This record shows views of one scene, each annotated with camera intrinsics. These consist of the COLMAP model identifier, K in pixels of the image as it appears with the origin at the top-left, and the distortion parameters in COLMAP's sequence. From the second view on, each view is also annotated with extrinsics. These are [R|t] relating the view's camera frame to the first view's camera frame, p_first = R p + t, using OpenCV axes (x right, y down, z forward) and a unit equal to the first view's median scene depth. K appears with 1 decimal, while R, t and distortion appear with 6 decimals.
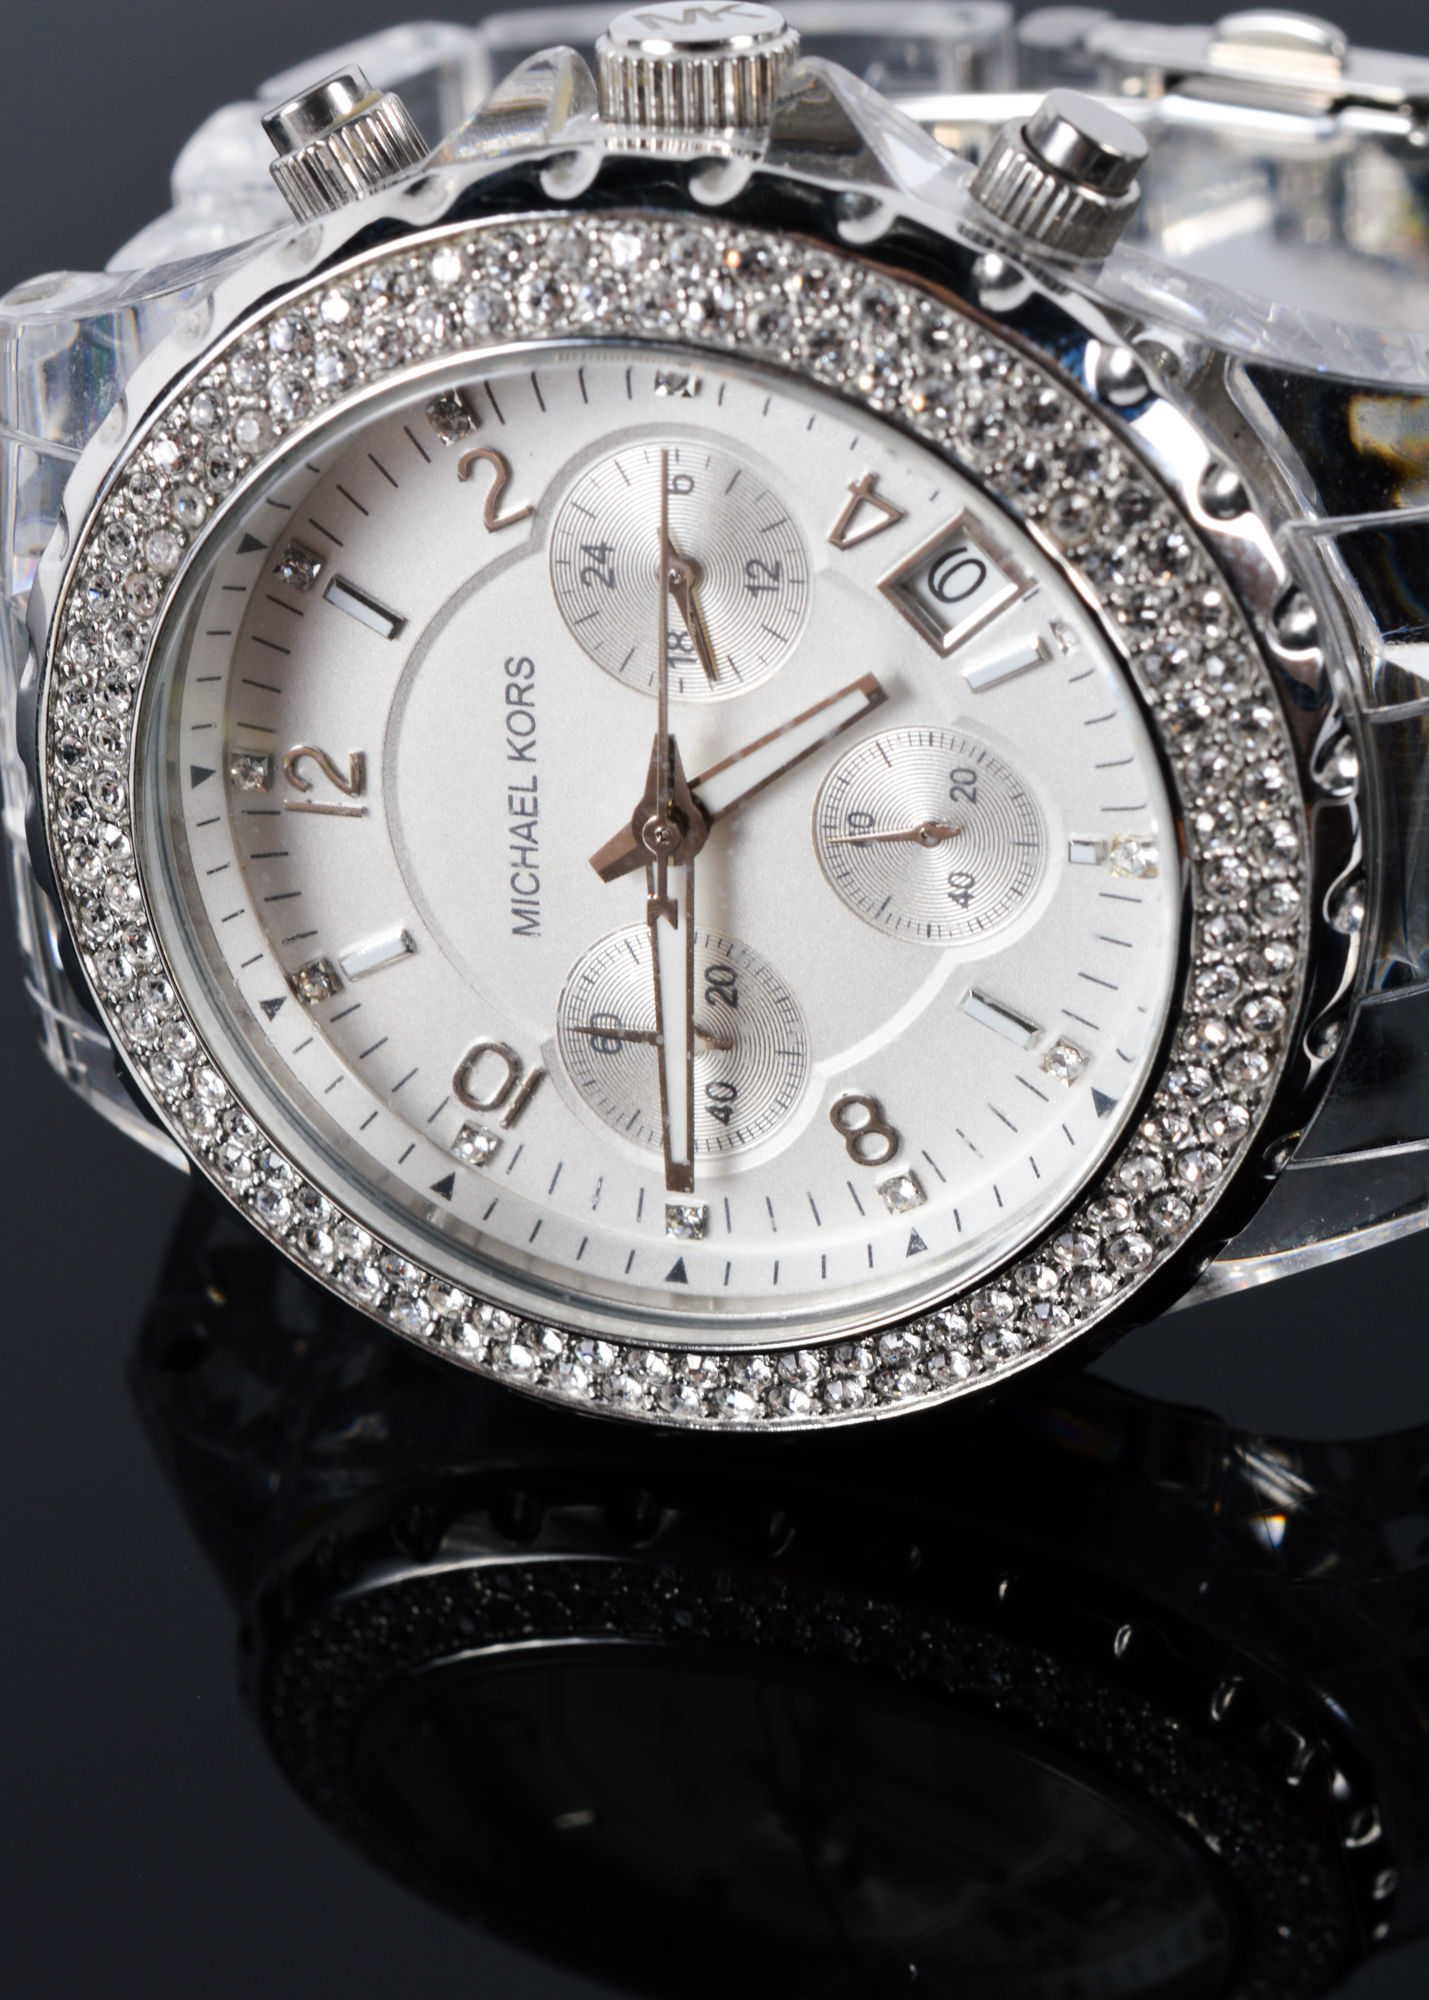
lens RADIAL K [[3915.6, 0, 714.5], [0, 3915.6, 1000.0], [0, 0, 1]] dist [-0.026954, 0.181296]
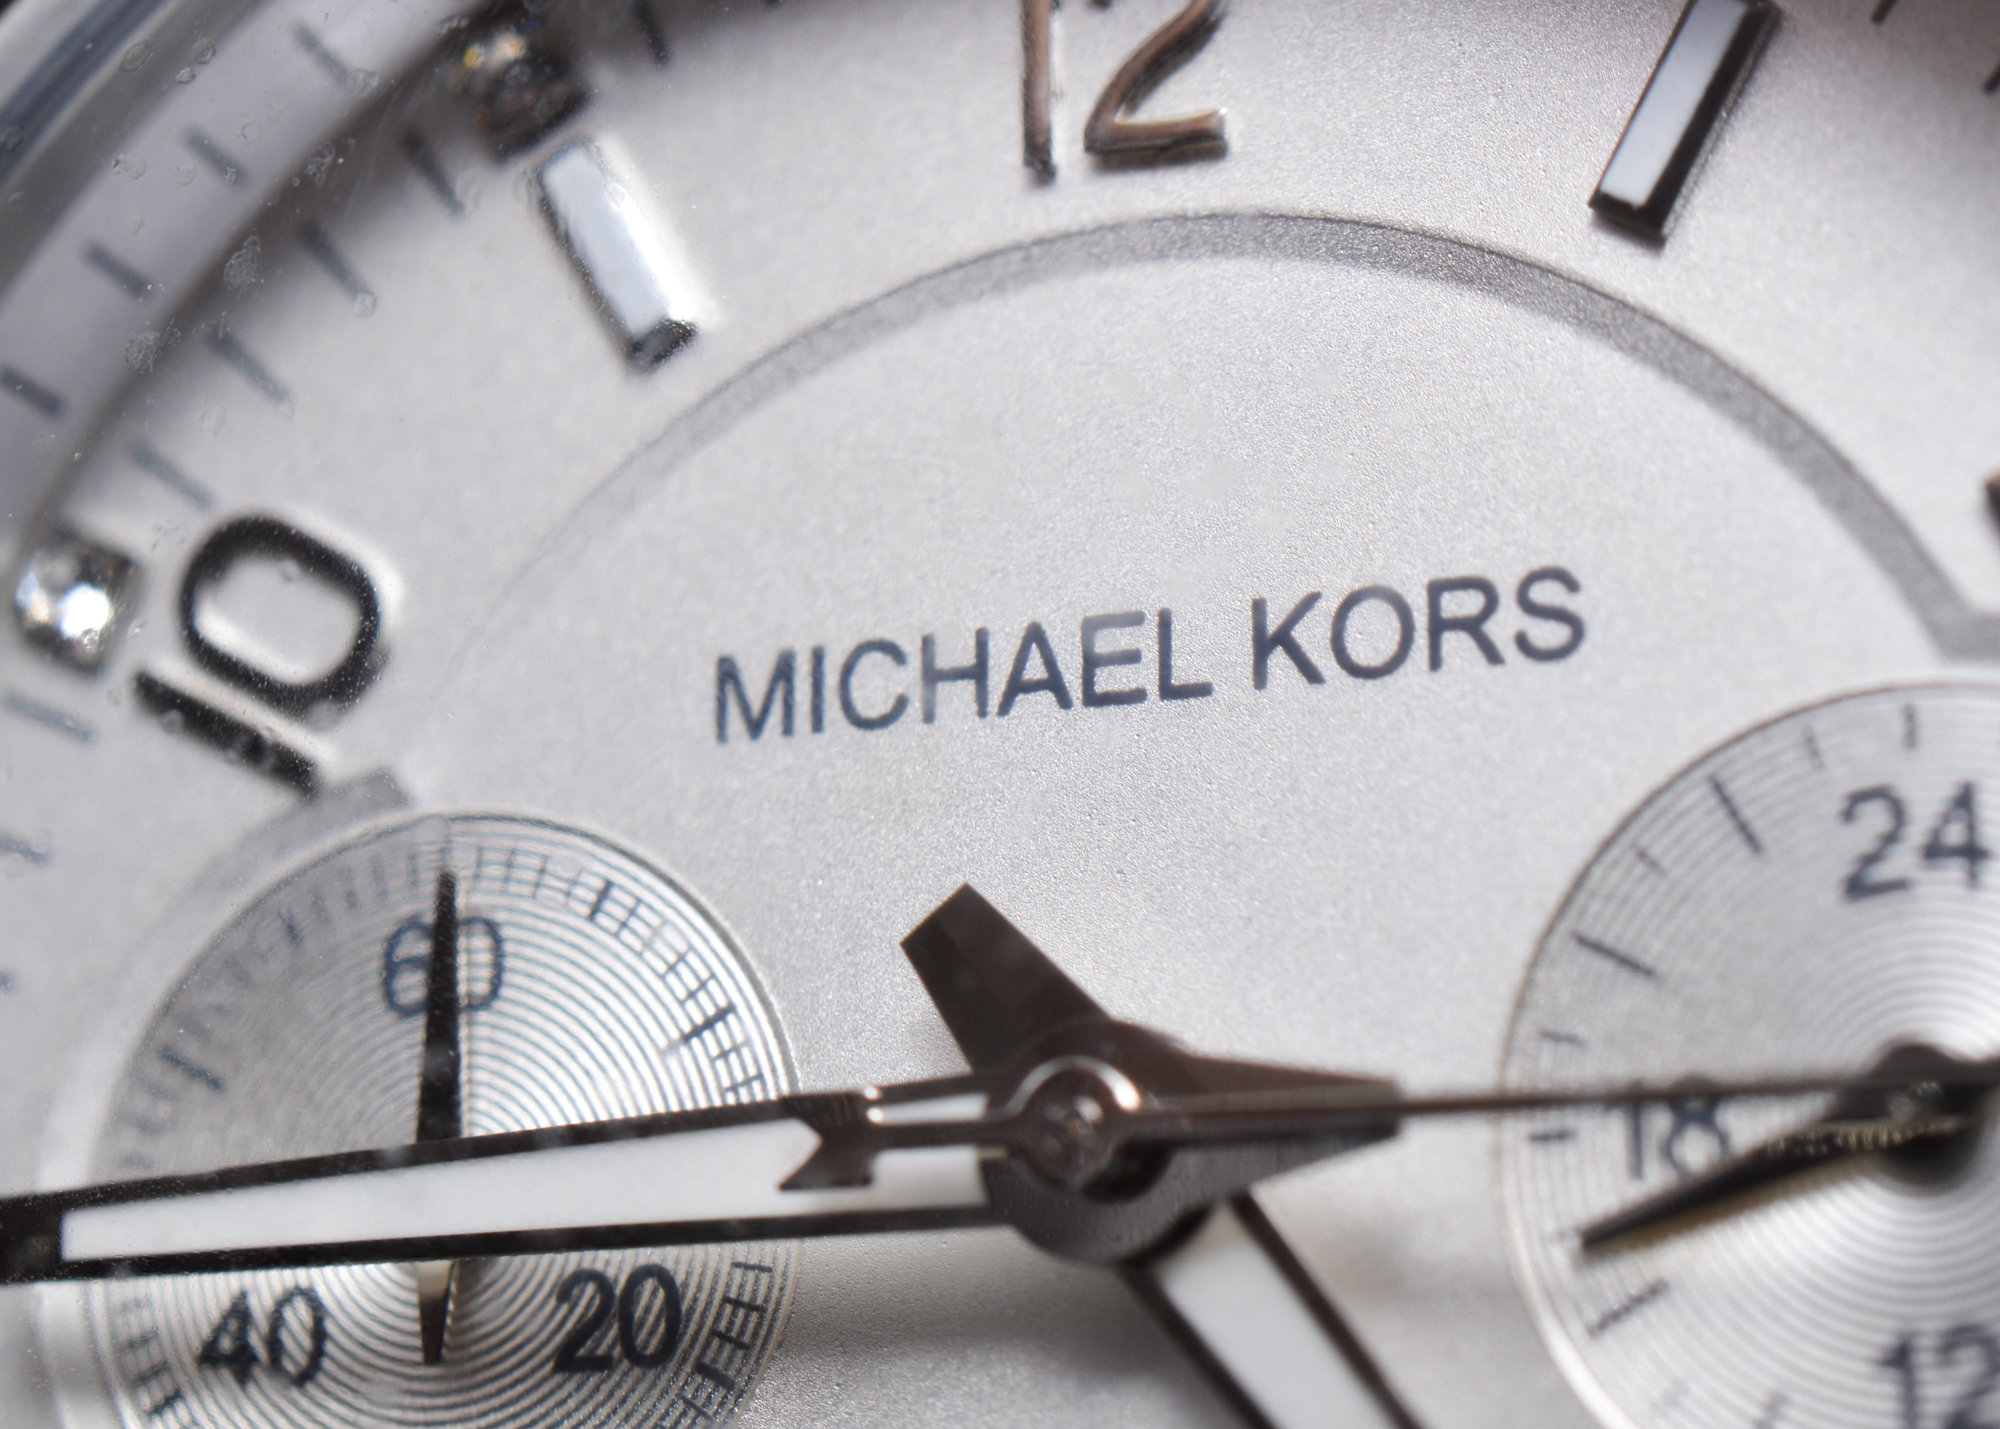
lens RADIAL K [[3694.3, 0, 1000.0], [0, 3694.3, 714.5], [0, 0, 1]] dist [0.080466, 0.222972]
pose [[0.095929, 0.994709, 0.036754, -0.056516], [-0.992590, 0.098361, -0.071351, -0.018025], [-0.074588, -0.029637, 0.996774, 0.695089]]
